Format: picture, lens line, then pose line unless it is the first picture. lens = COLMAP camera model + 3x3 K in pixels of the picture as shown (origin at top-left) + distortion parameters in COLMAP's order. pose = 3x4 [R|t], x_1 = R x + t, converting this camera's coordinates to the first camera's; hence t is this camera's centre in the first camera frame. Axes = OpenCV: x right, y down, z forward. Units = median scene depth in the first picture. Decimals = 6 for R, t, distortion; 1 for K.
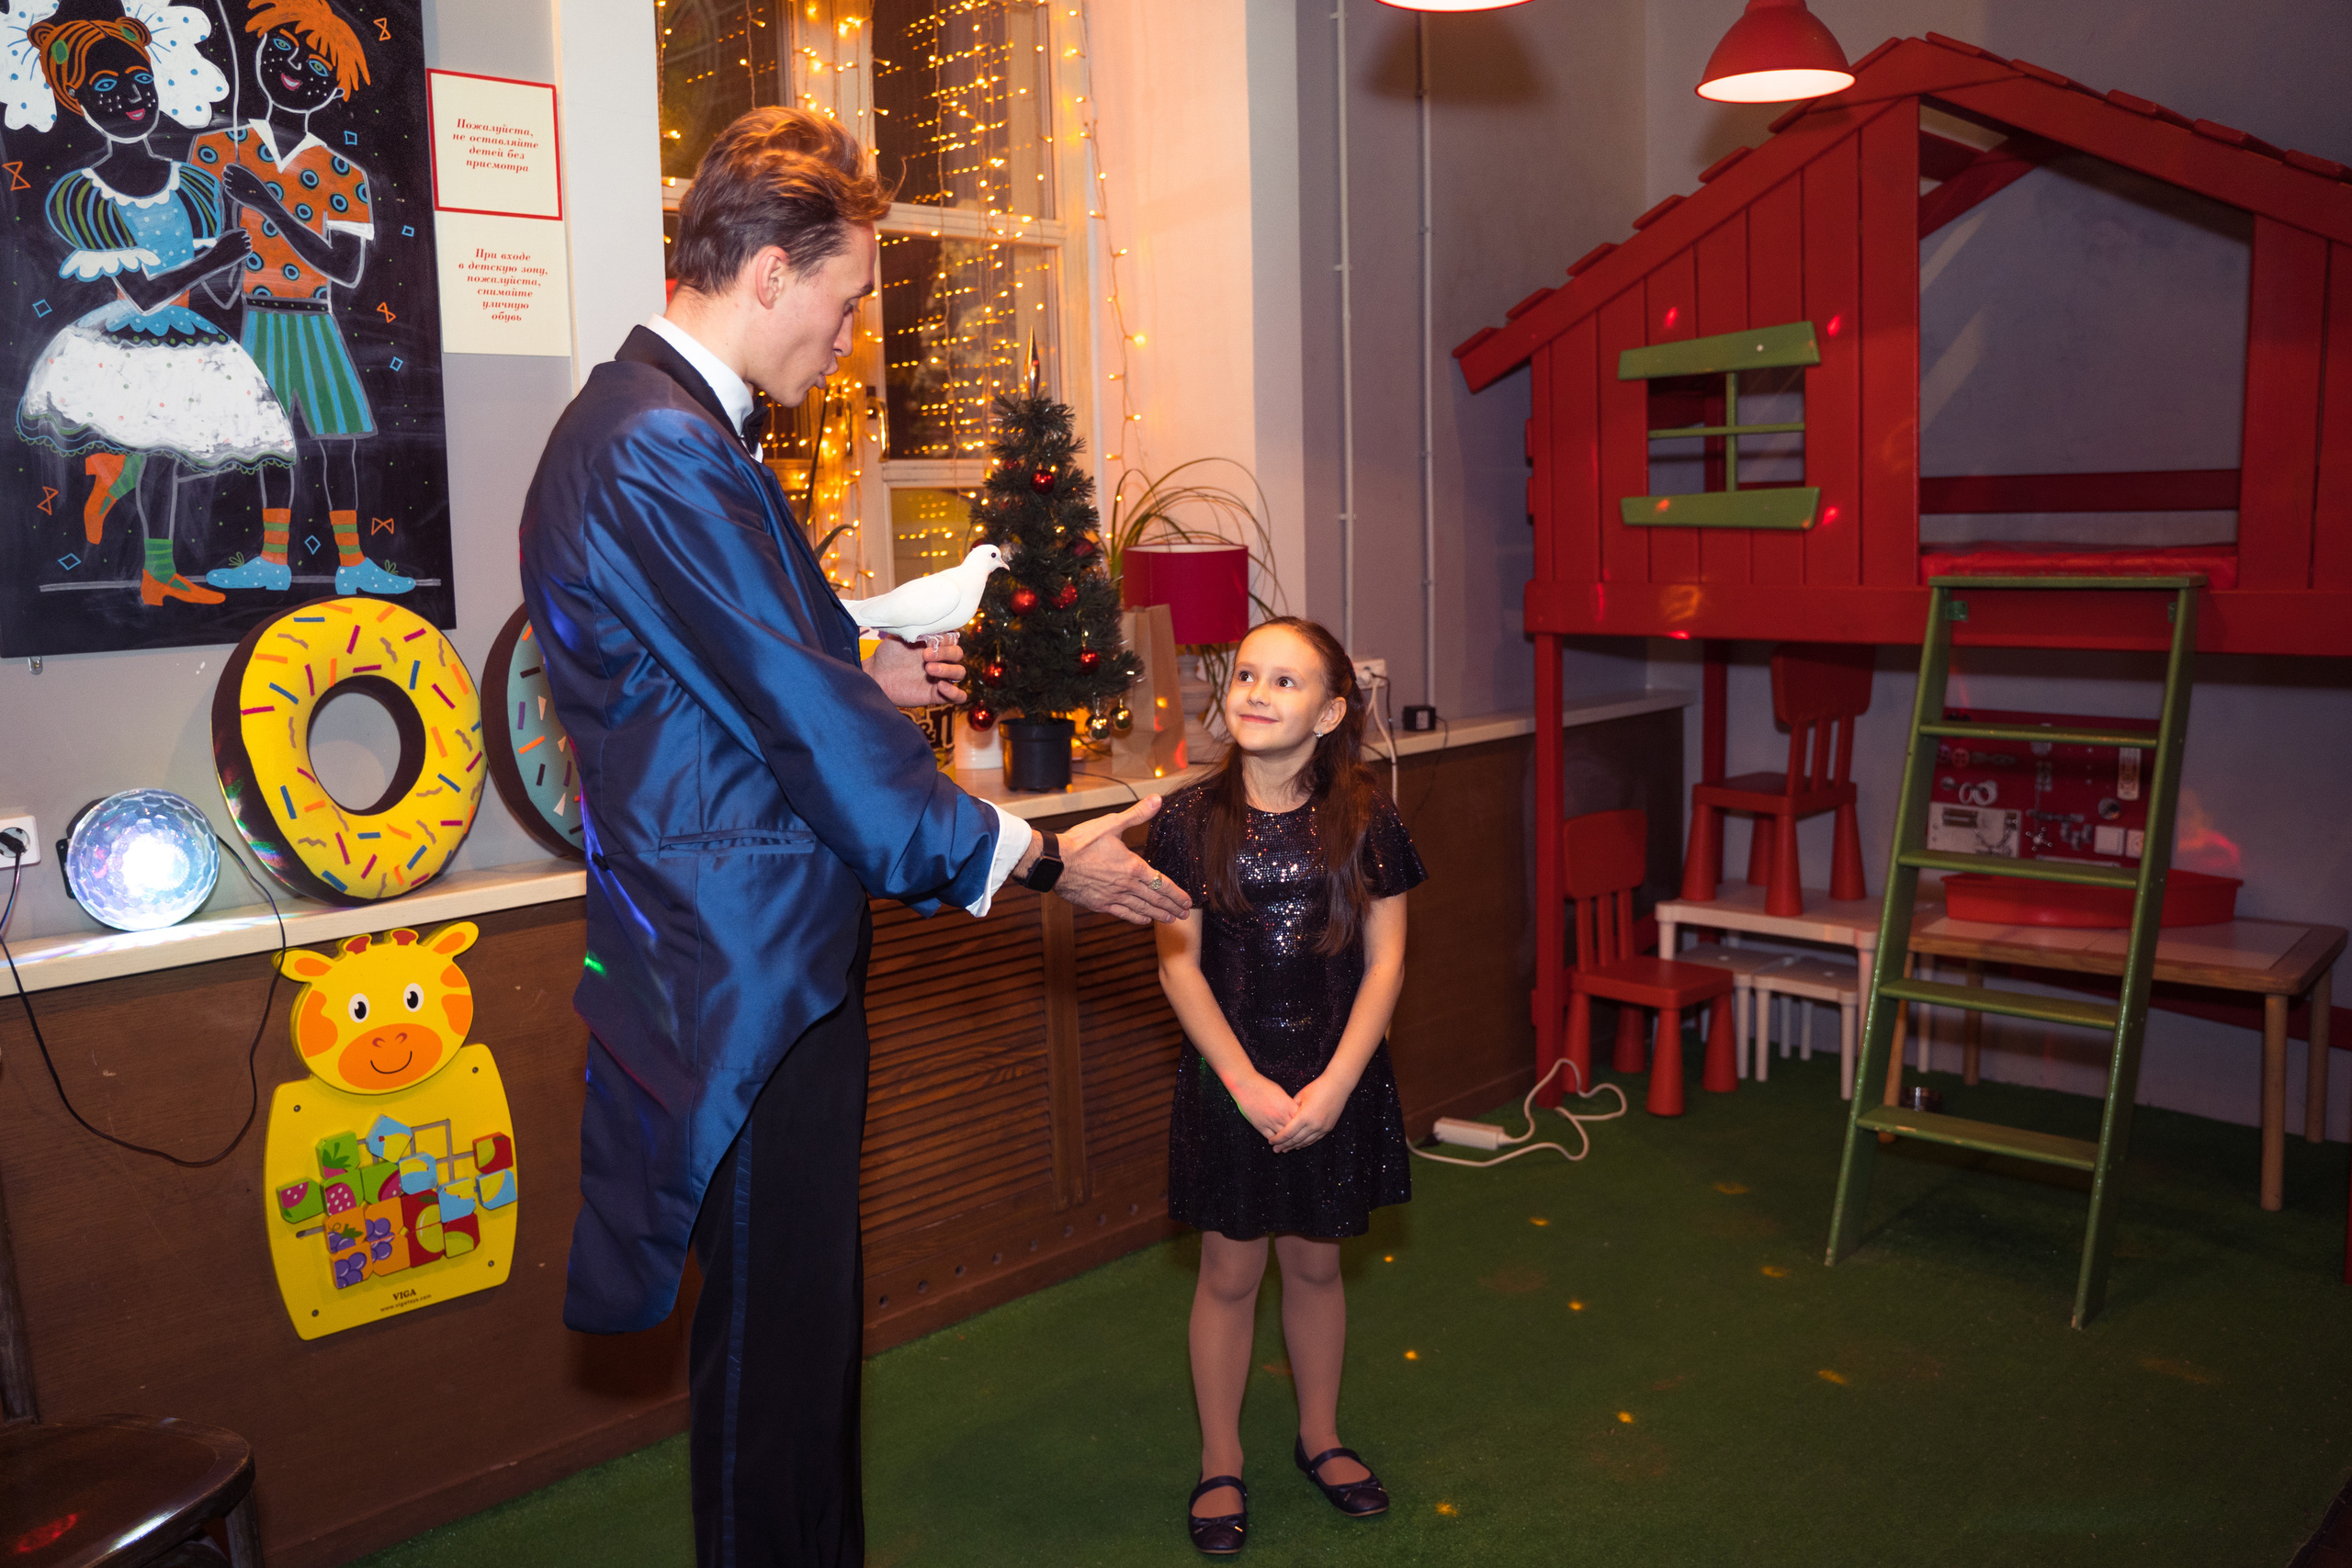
lens RADIAL K [[1929.8, 0, 1171.6], [0, 1929.8, 775.0], [0, 0, 1]] dist [-0.111457, 0.085074]
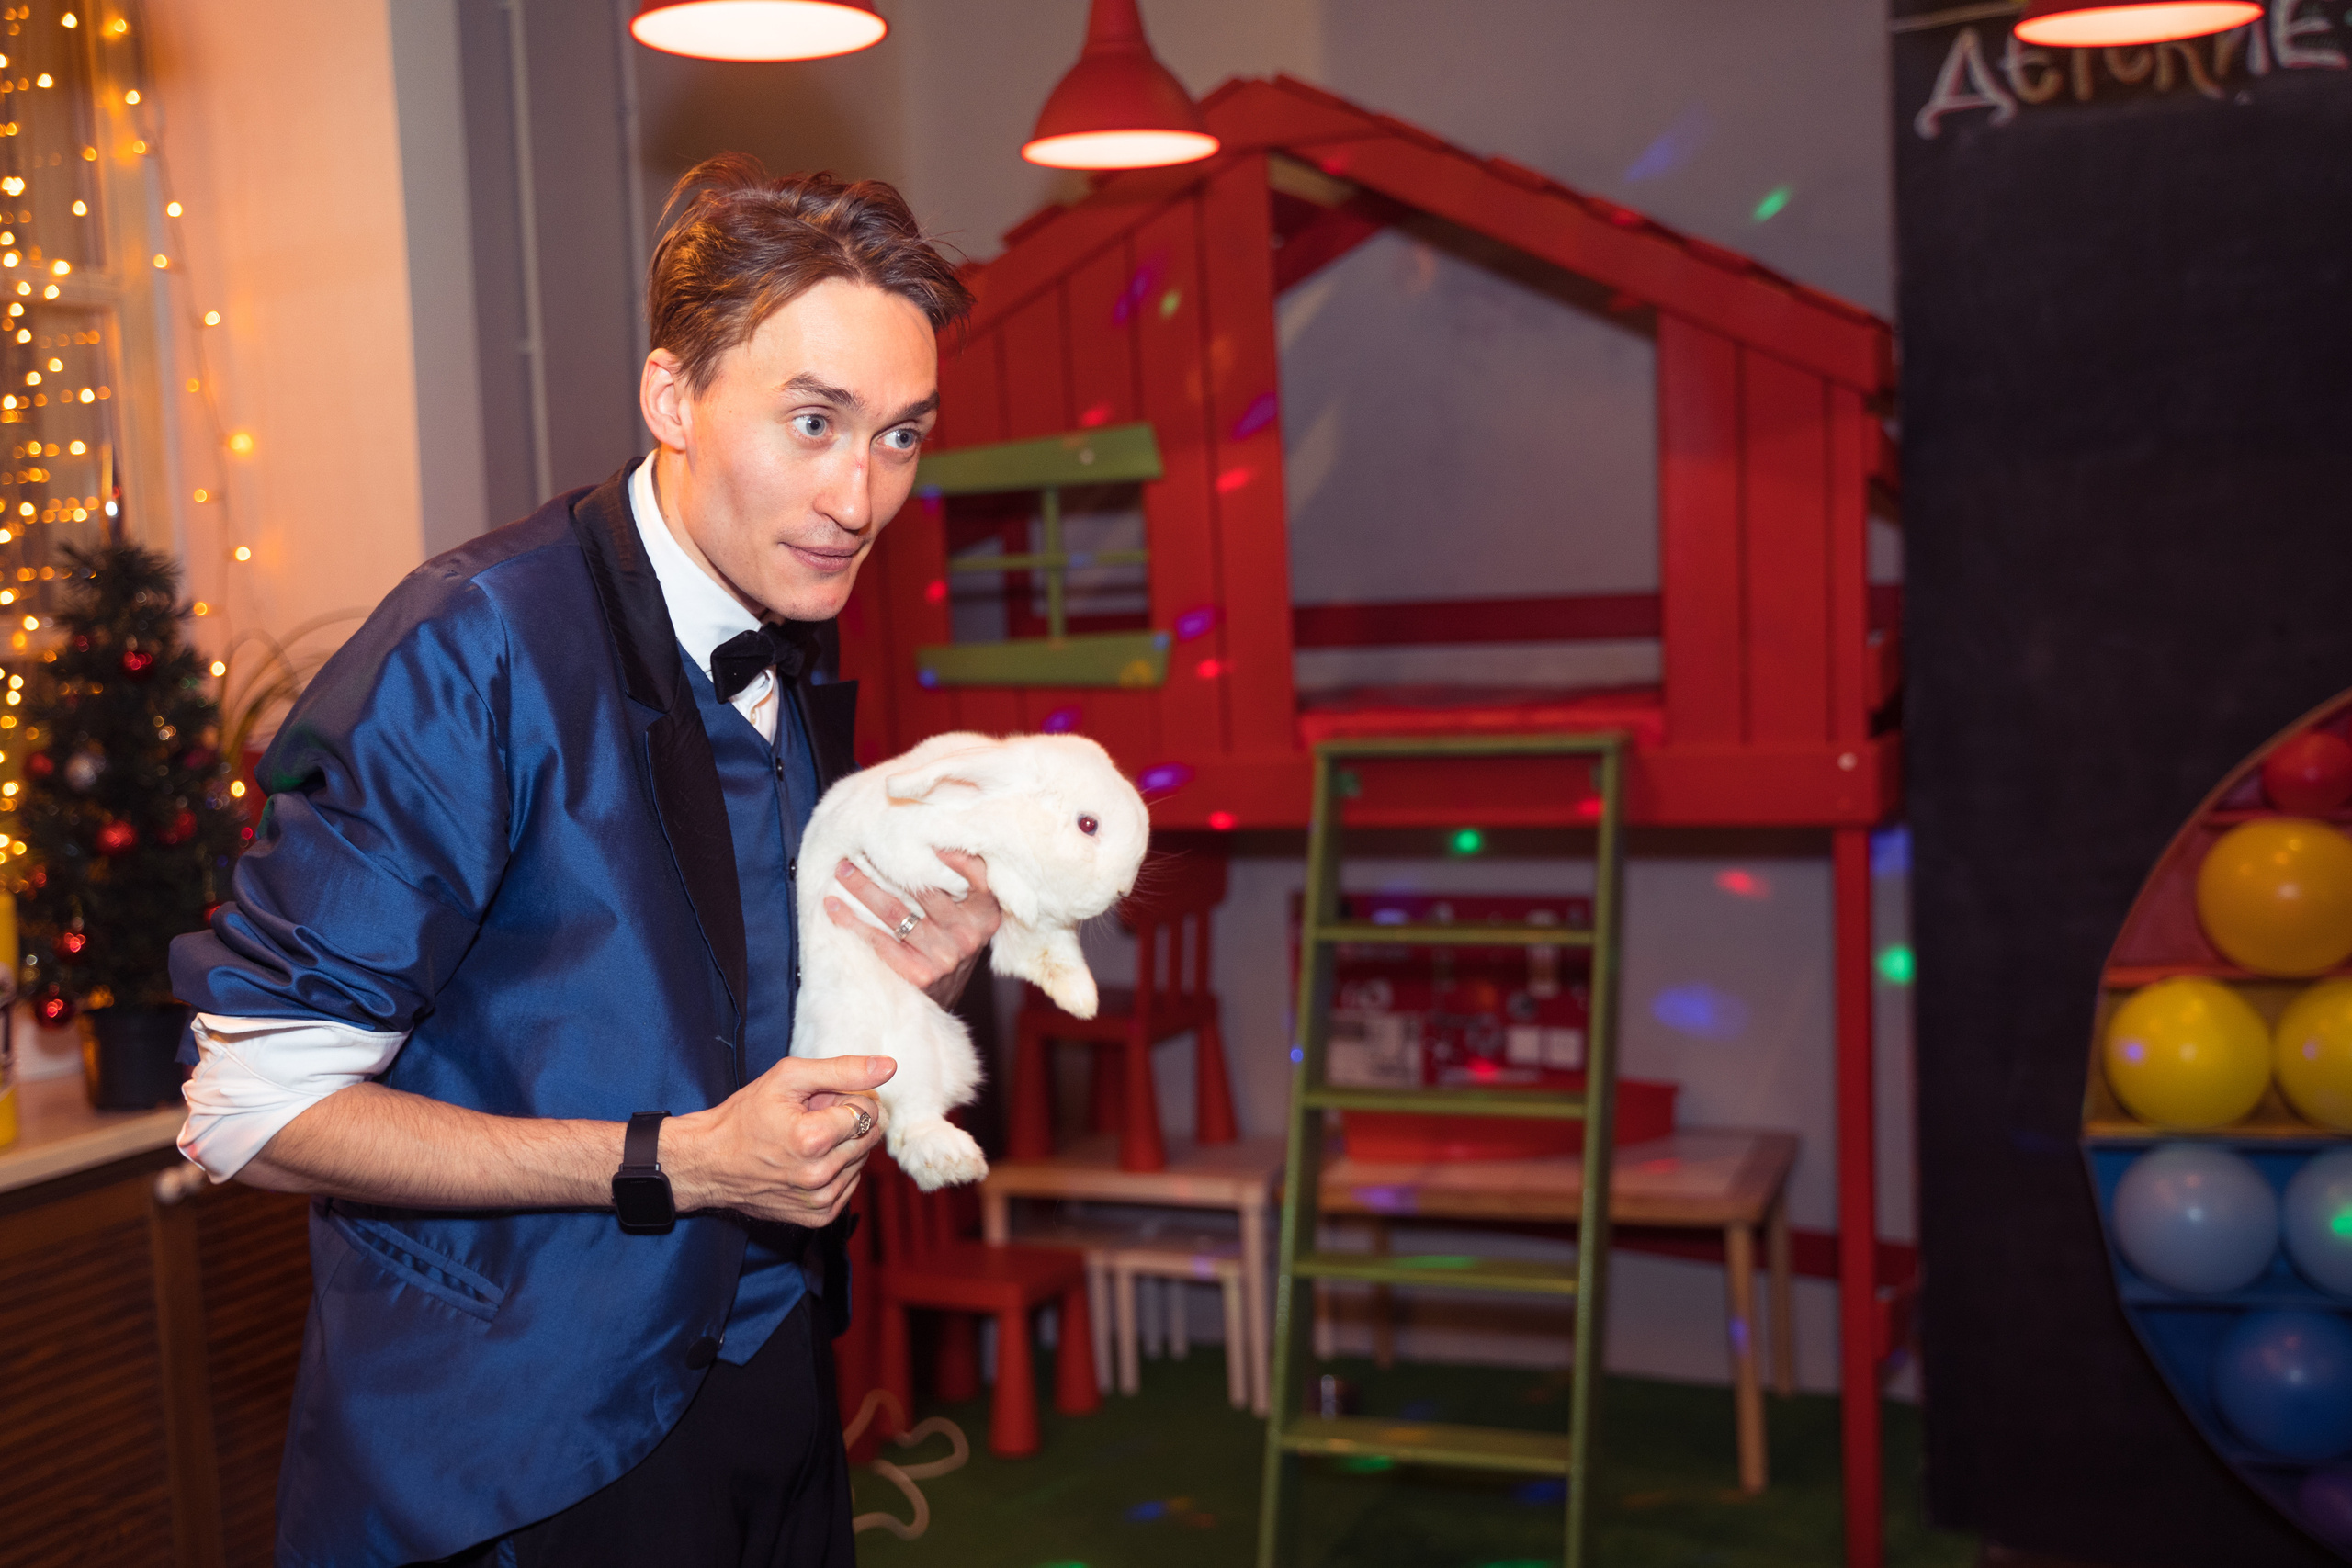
lens RADIAL K [[2628.6, 0, 1175.2], [0, 2628.6, 775.1], [0, 0, 1]] dist [0.029144, 0.000000]
pose [[0.932732, -0.040128, 0.358332, -0.061718], [0.065637, 0.996080, -0.059307, -0.032236], [-0.354547, 0.078837, 0.931709, -0.019546]]
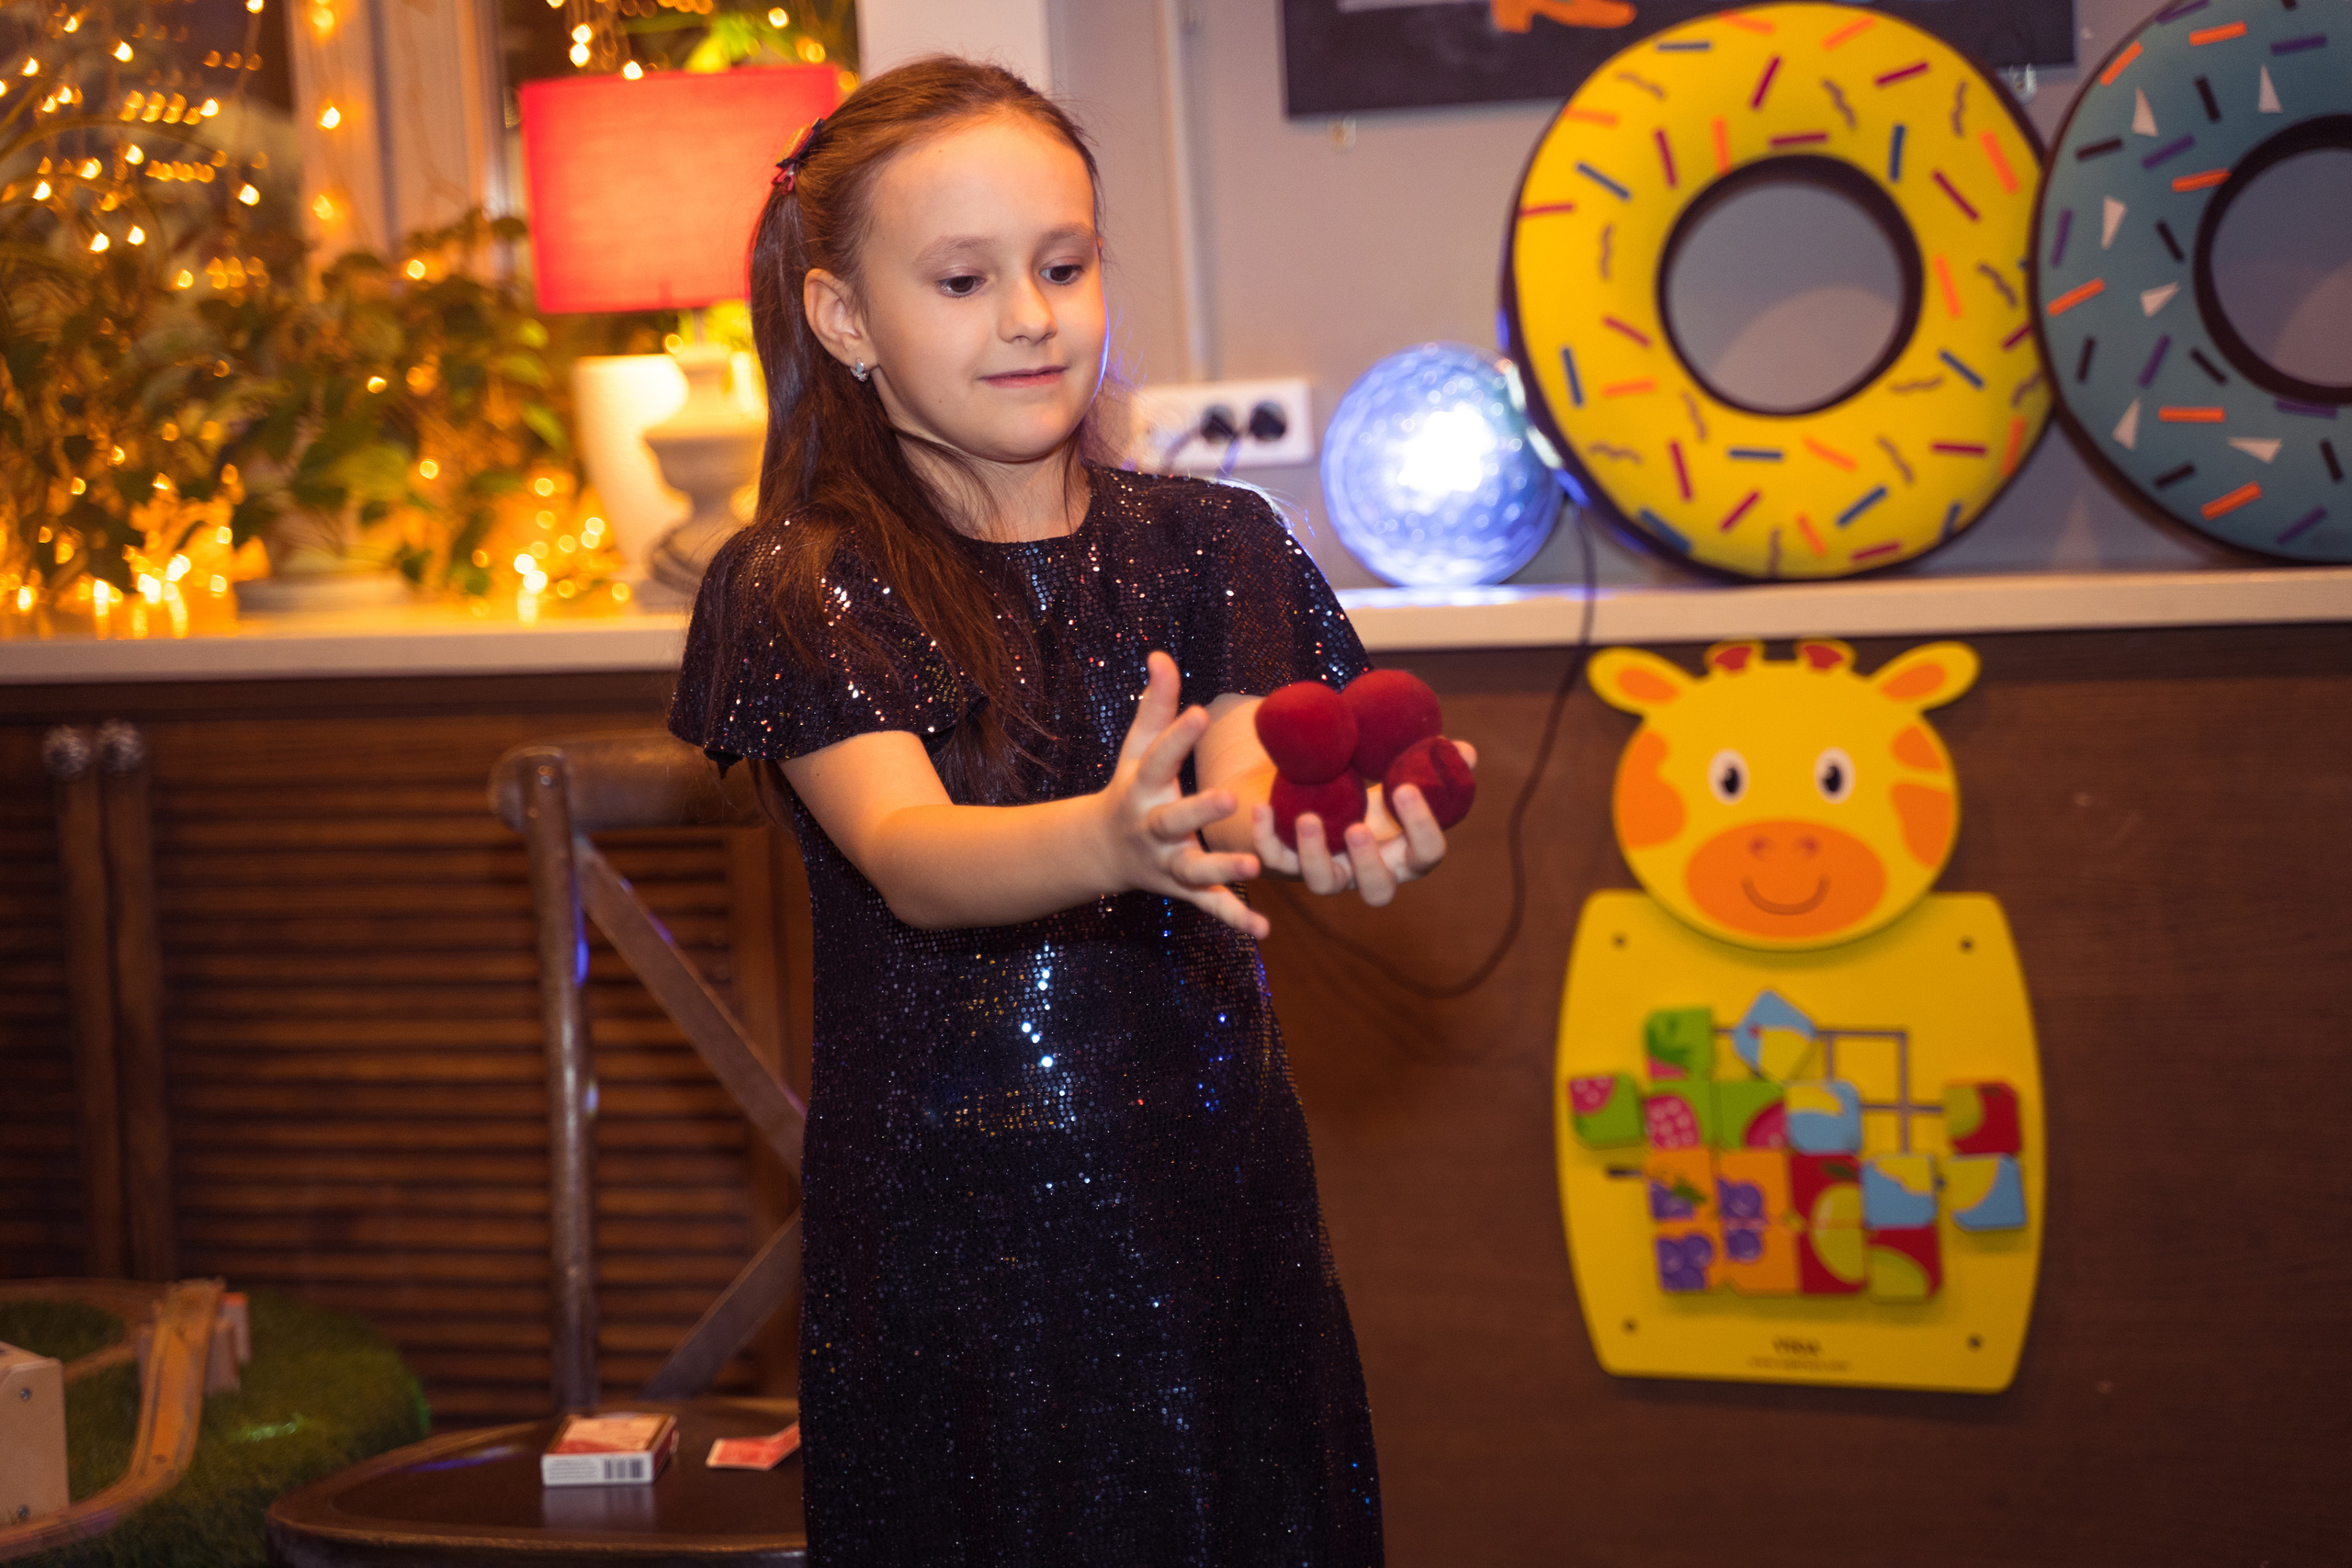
lens RADIAL K [[4931.6, 0, 1179.3], [0, 4931.6, 774.9], [0, 0, 1]] dist [0.260073, 0.000000]
pose [[0.405522, 0.093553, -0.909285, 0.614700], [-0.080461, 0.994541, 0.066440, 0.032926], [0.910537, 0.046219, 0.410835, 0.221592]]
